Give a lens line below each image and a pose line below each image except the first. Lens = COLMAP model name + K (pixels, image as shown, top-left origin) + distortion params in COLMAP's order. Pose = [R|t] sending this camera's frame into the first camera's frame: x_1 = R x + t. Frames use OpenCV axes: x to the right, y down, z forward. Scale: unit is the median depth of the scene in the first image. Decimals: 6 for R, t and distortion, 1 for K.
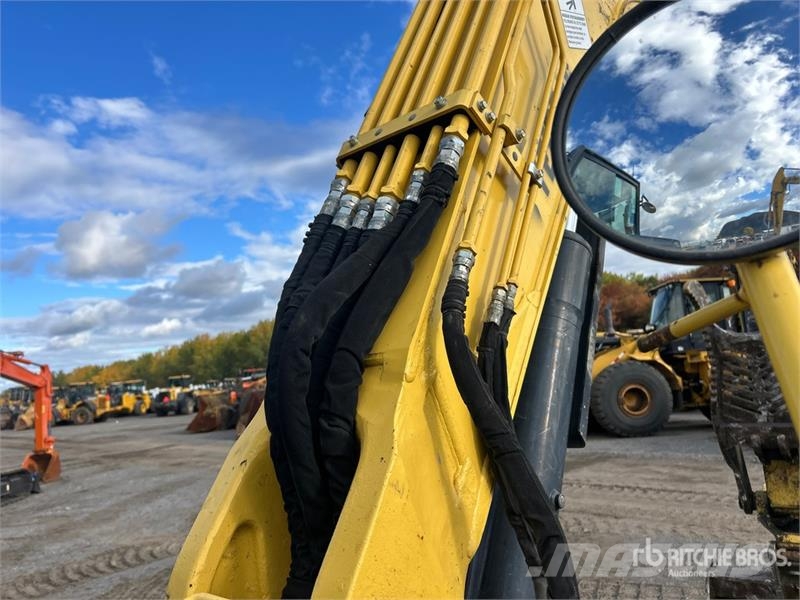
lens RADIAL K [[617.3, 0, 400.0], [0, 617.3, 300.0], [0, 0, 1]] dist [0.005785, -0.003874]
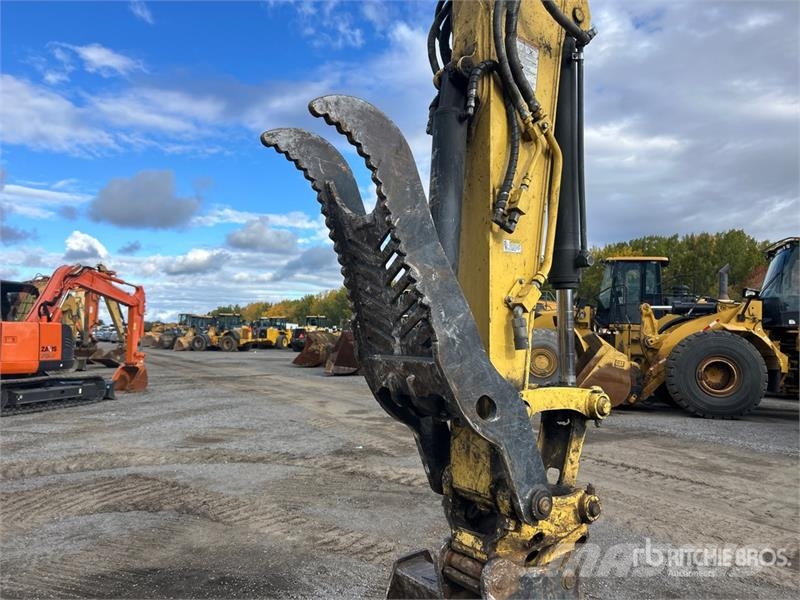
lens RADIAL K [[605.5, 0, 400.0], [0, 605.5, 300.0], [0, 0, 1]] dist [0.094759, -0.124753]
pose [[0.967395, 0.079254, -0.240554, 0.138888], [-0.062061, 0.995001, 0.078238, 0.016920], [0.245552, -0.060758, 0.967477, 0.071962]]
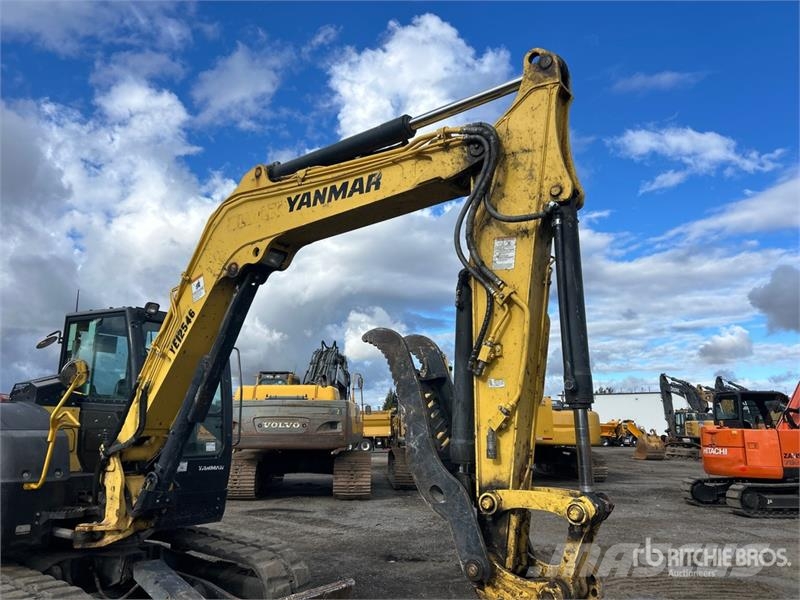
lens RADIAL K [[607.7, 0, 398.7], [0, 607.7, 289.8], [0, 0, 1]] dist [0.053911, -0.059157]
pose [[0.069251, -0.138572, -0.987928, 0.321702], [0.101654, 0.986131, -0.131194, 0.007104], [0.992407, -0.091341, 0.082376, 0.165392]]
